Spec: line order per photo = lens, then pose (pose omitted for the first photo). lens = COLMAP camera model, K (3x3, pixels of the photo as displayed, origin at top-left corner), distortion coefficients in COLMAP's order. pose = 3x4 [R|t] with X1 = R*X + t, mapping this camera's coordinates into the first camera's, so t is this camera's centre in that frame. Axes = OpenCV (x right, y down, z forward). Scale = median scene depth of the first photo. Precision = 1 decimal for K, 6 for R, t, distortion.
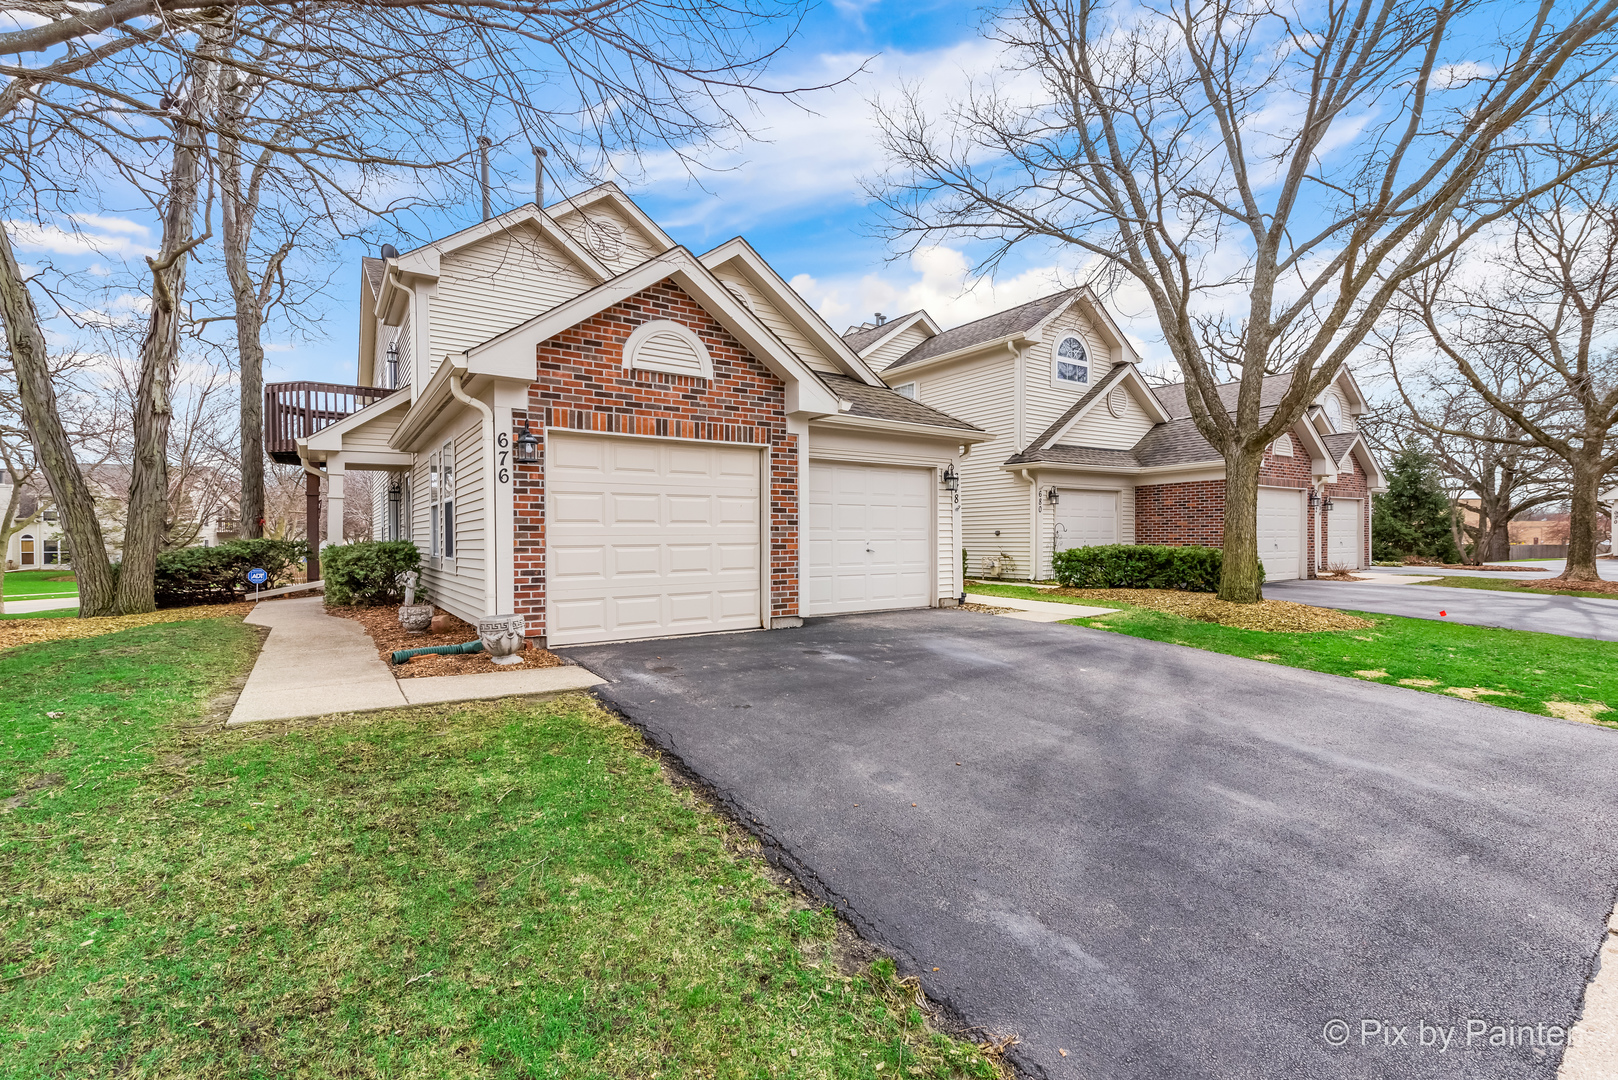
lens RADIAL K [[721.1, 0, 793.0], [0, 721.1, 539.3], [0, 0, 1]] dist [0.014336, -0.003800]
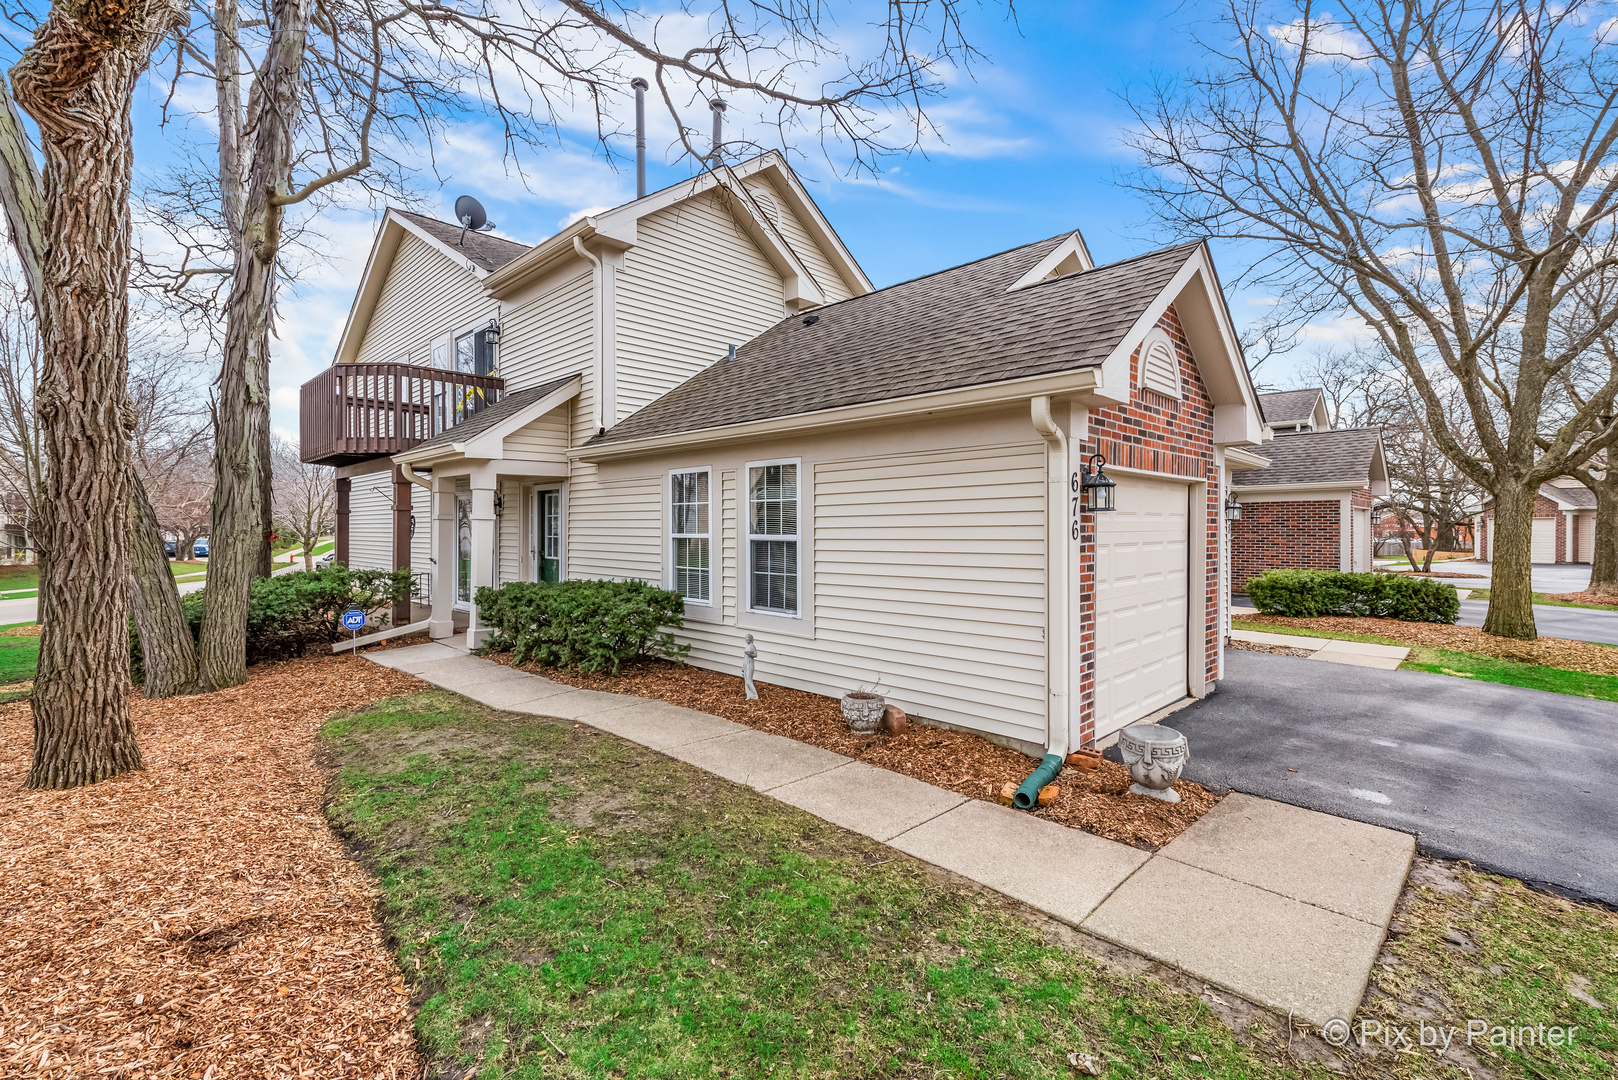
lens RADIAL K [[721.1, 0, 816.1], [0, 721.1, 523.5], [0, 0, 1]] dist [0.014336, -0.003800]
pose [[0.980282, 0.007323, 0.197468, -0.527519], [-0.005254, 0.999926, -0.010999, -0.055485], [-0.197534, 0.009745, 0.980248, 0.212103]]
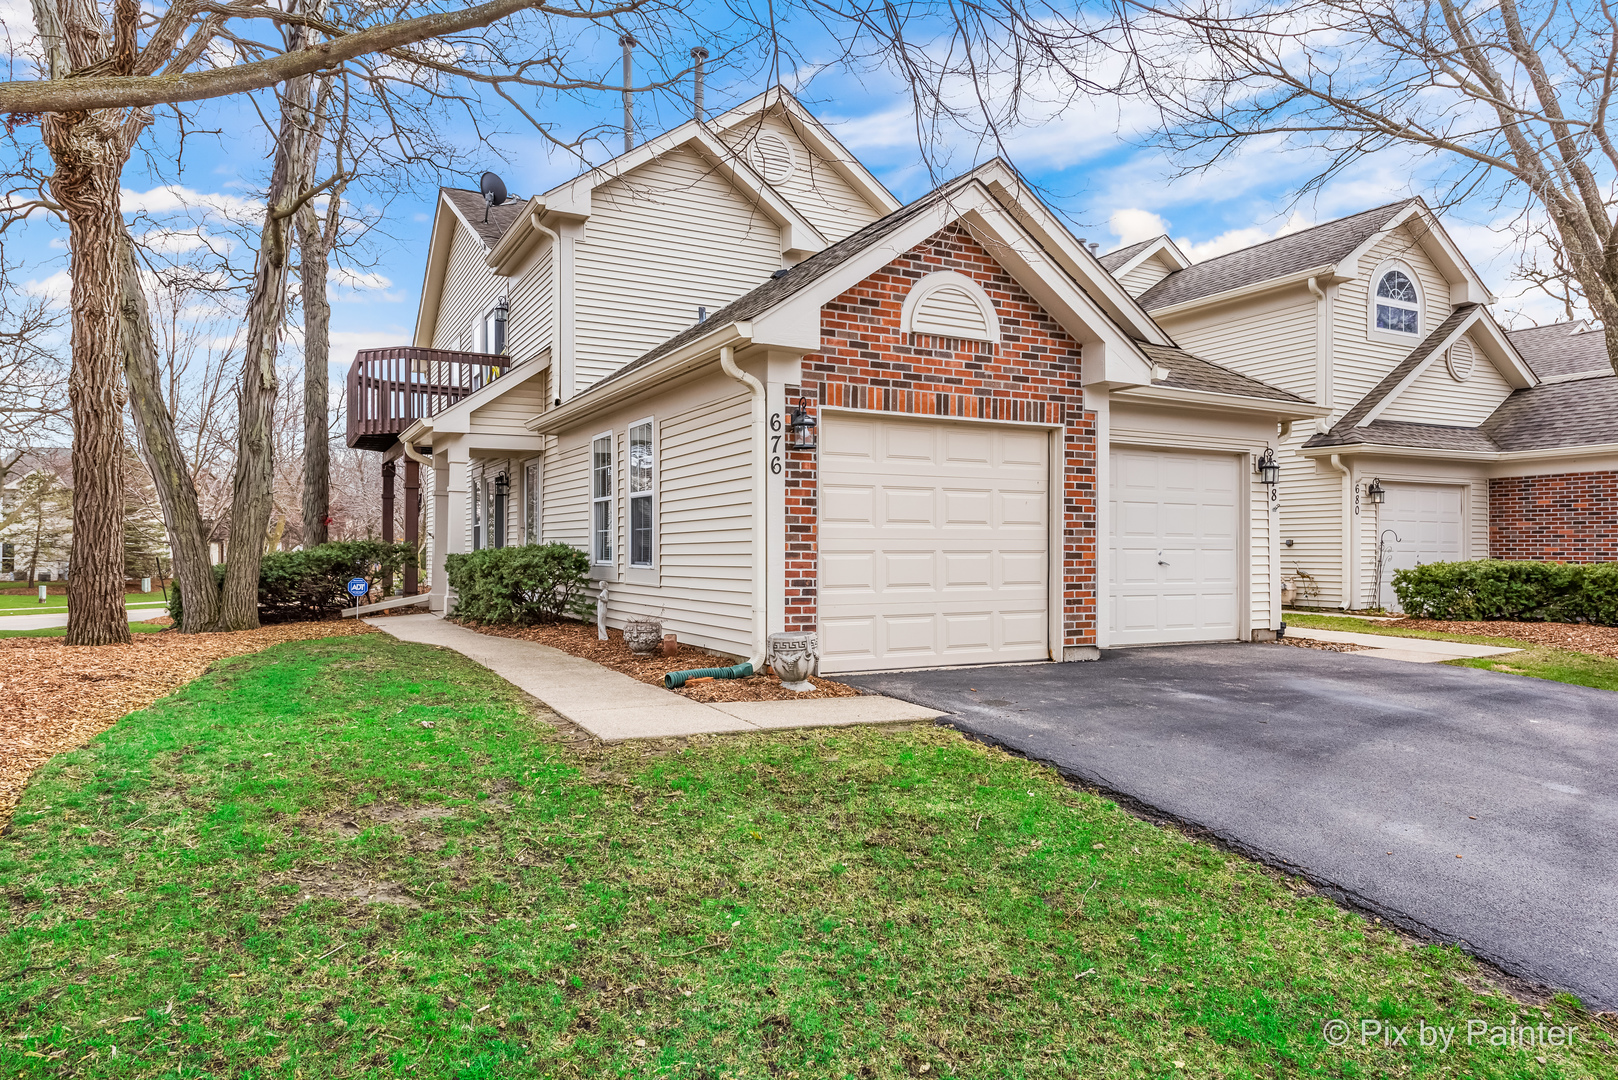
lens RADIAL K [[1008.1, 0, 795.3], [0, 1008.1, 530.2], [0, 0, 1]] dist [0.028298, -0.021537]
pose [[0.994313, 0.007694, -0.106215, -0.166391], [-0.009905, 0.999745, -0.020303, 0.006455], [0.106032, 0.021239, 0.994136, -0.094213]]
